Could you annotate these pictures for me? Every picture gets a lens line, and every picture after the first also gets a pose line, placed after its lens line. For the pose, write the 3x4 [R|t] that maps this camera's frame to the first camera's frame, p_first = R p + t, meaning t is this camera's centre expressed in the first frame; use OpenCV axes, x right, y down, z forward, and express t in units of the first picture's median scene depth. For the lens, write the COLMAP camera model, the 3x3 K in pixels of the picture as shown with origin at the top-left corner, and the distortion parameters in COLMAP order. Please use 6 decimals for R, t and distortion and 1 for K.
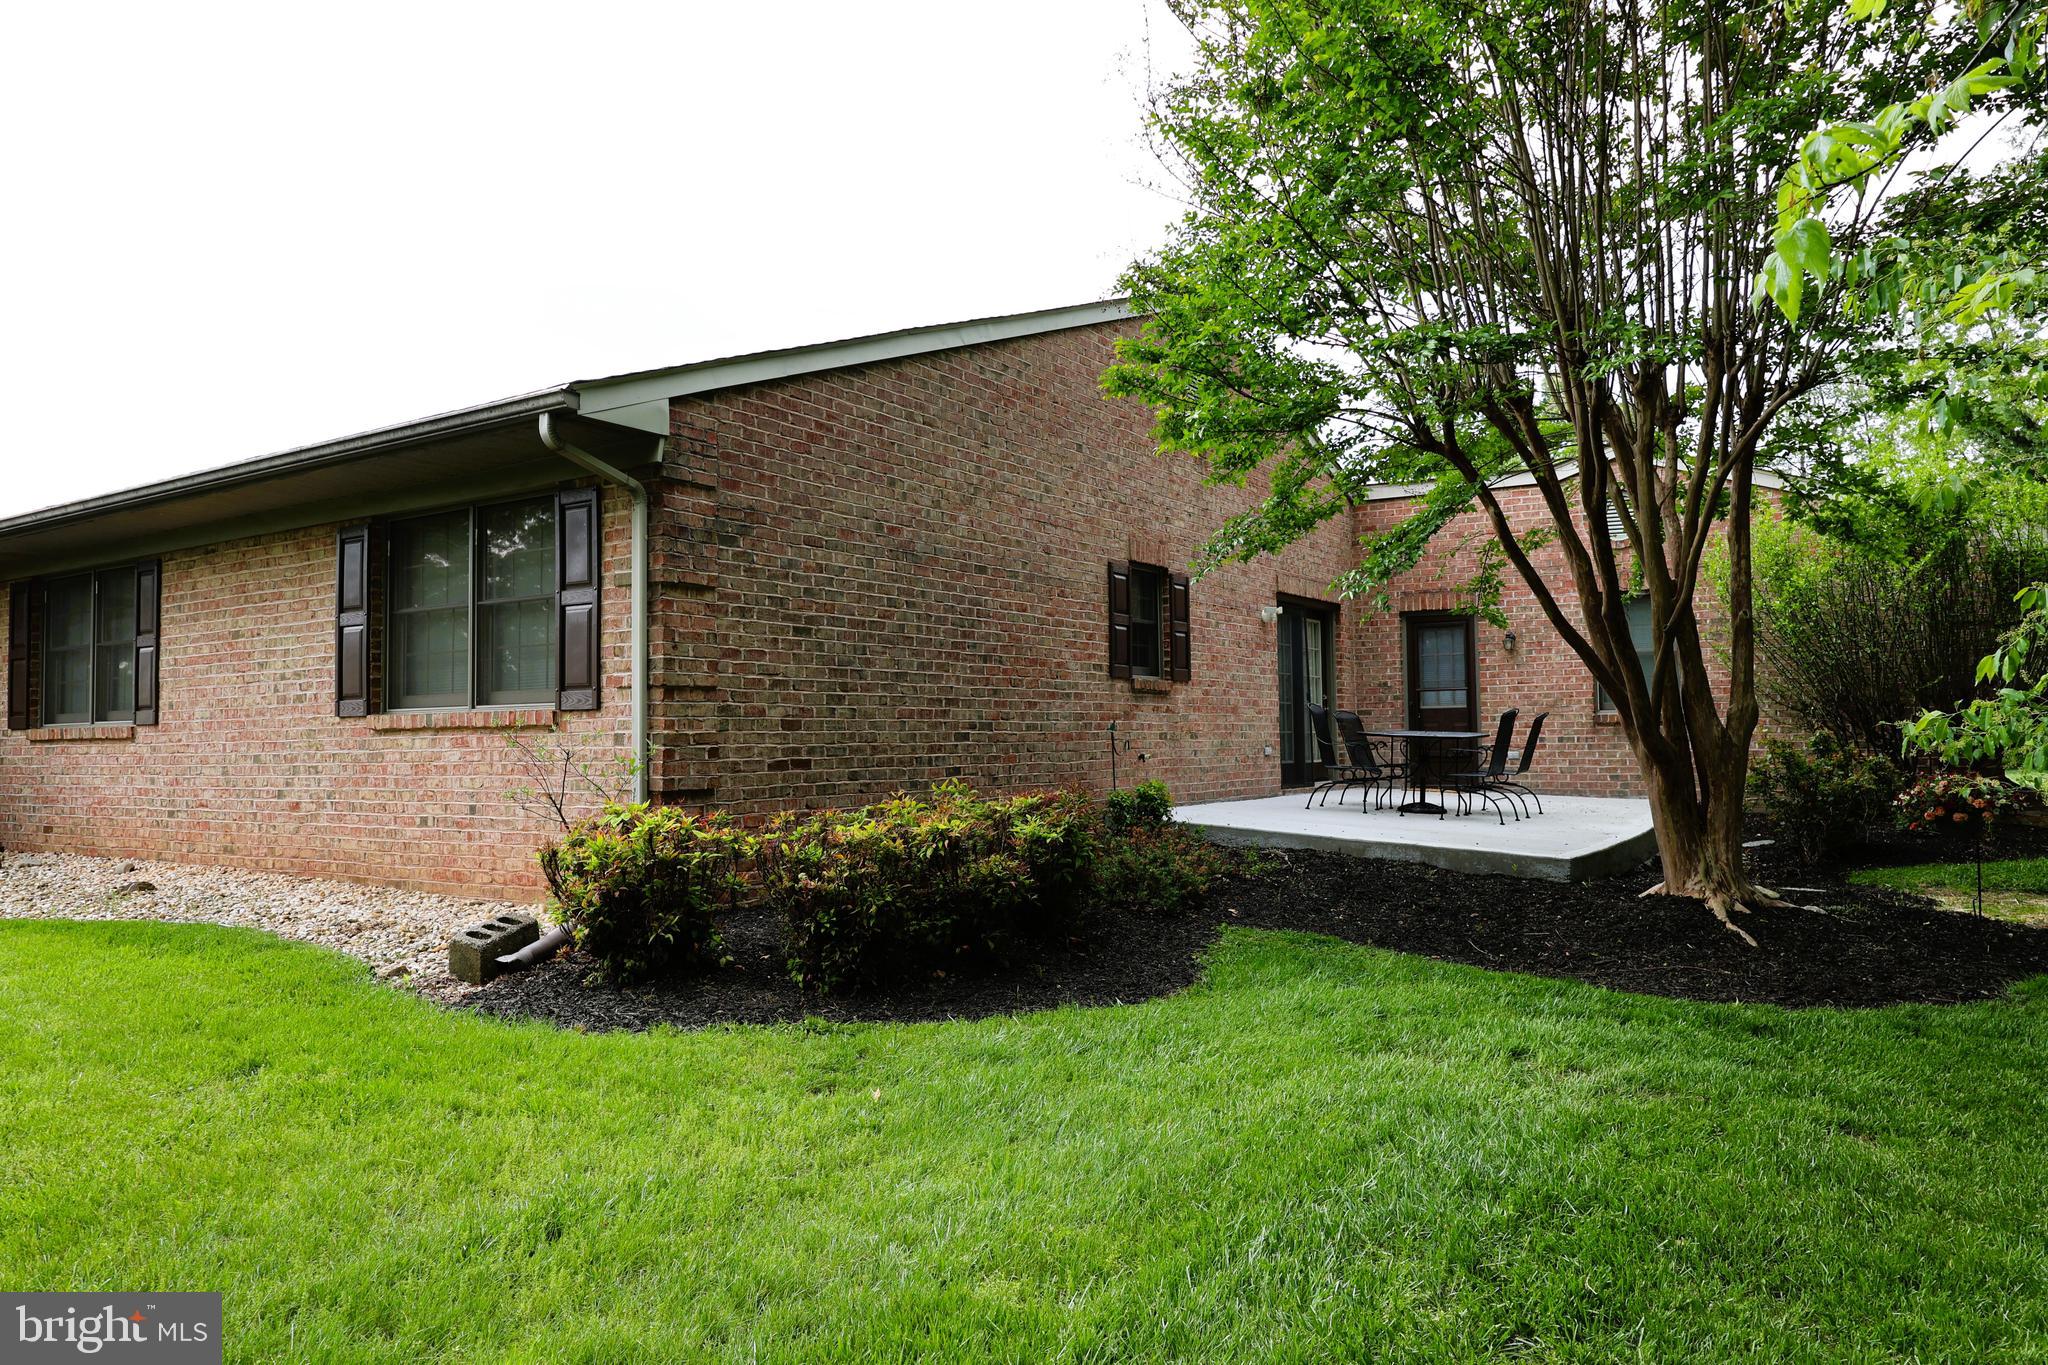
lens RADIAL K [[1392.3, 0, 1024.0], [0, 1392.3, 682.5], [0, 0, 1]] dist [-0.005746, 0.000717]
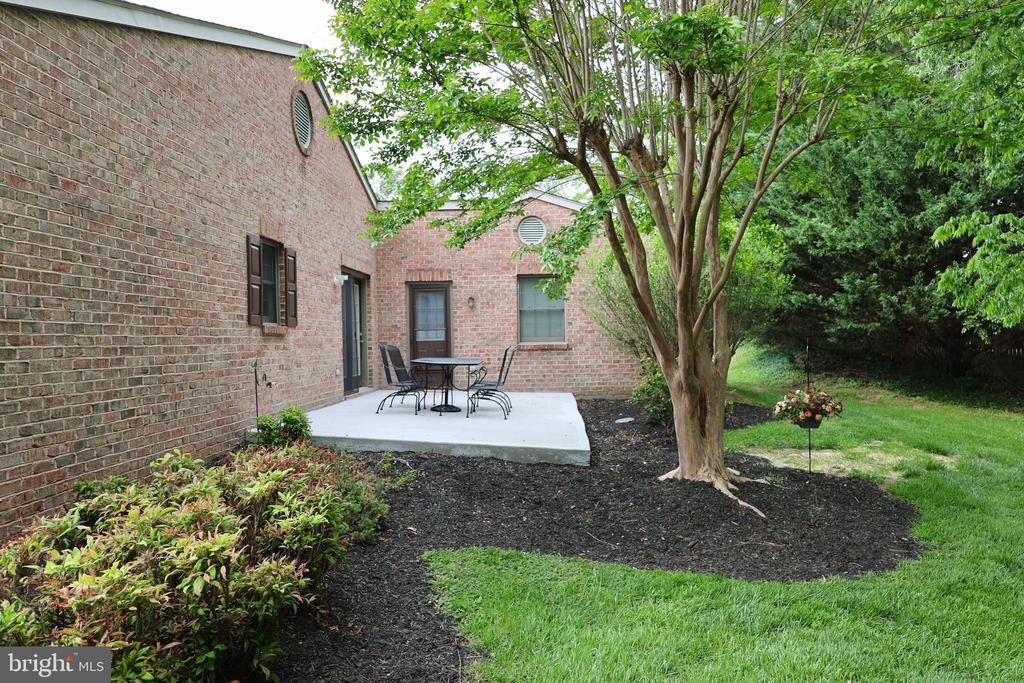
lens RADIAL K [[709.8, 0, 510.1], [0, 709.8, 337.4], [0, 0, 1]] dist [-0.027591, 0.009444]
pose [[0.863703, -0.001861, 0.503997, -0.063527], [-0.013091, 0.999573, 0.026125, -0.013236], [-0.503830, -0.029162, 0.863310, 0.334309]]
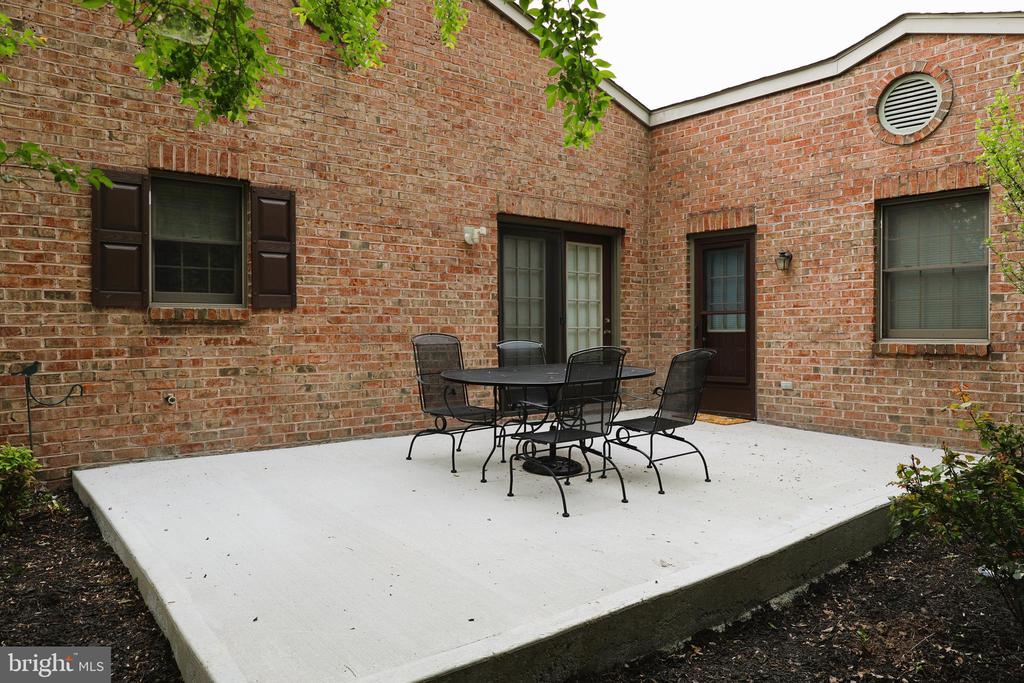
lens RADIAL K [[709.8, 0, 510.1], [0, 709.8, 337.4], [0, 0, 1]] dist [-0.027591, 0.009444]
pose [[0.951492, 0.010114, -0.307508, 0.462719], [0.005541, 0.998734, 0.049994, -0.005165], [0.307625, -0.049273, 0.950231, 0.726538]]
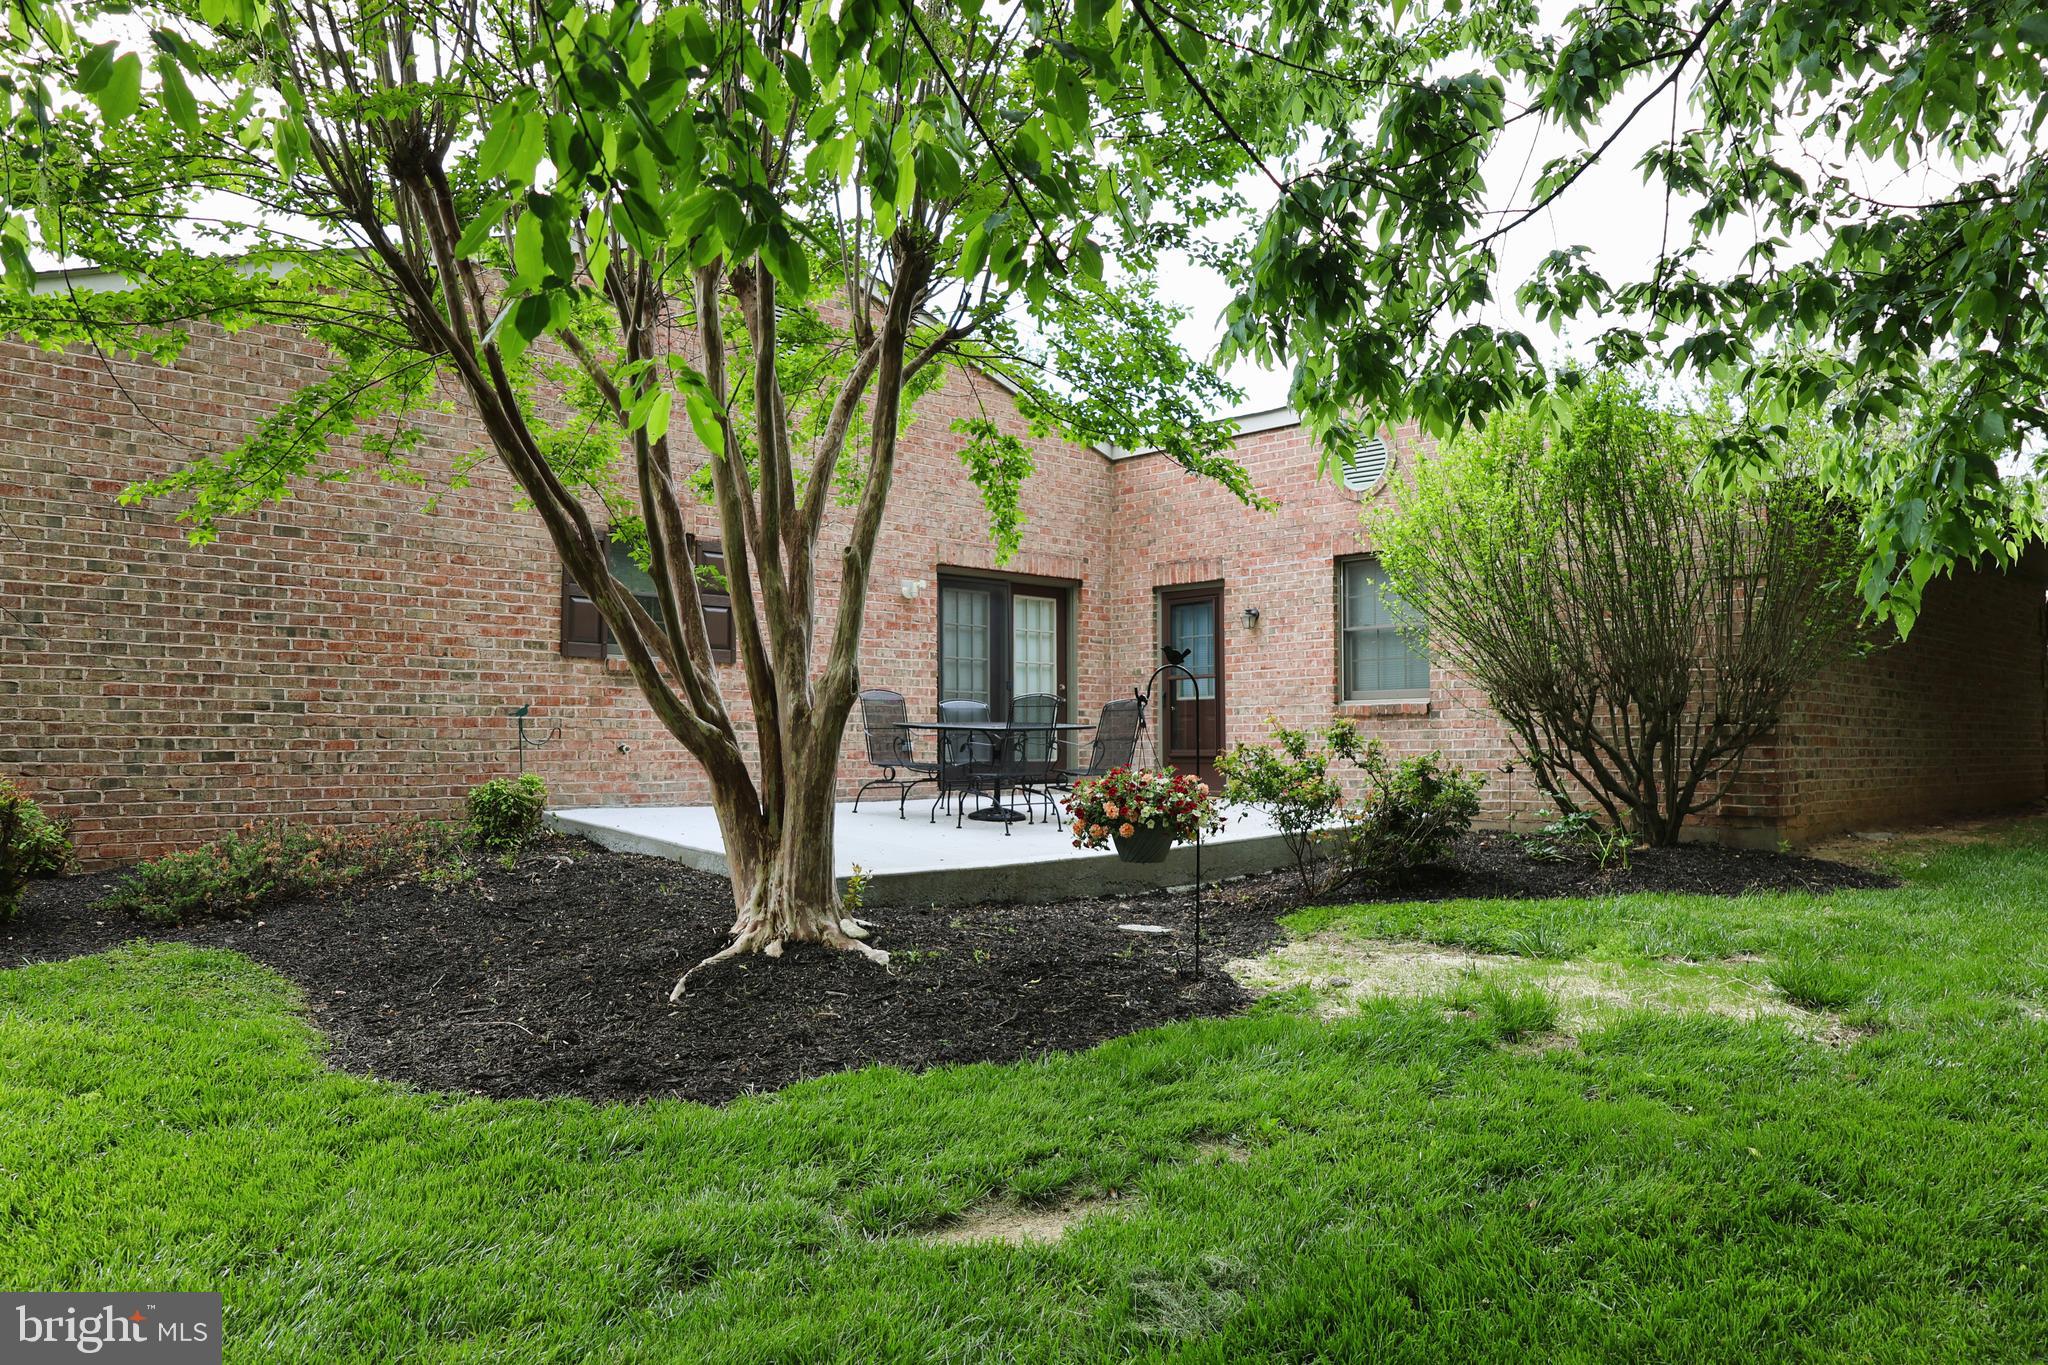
lens RADIAL K [[1392.3, 0, 1024.0], [0, 1392.3, 682.5], [0, 0, 1]] dist [-0.005746, 0.000717]
pose [[0.971790, -0.002837, -0.235832, 0.596044], [0.001063, 0.999970, -0.007650, 0.021467], [0.235847, 0.007184, 0.971764, 0.230366]]
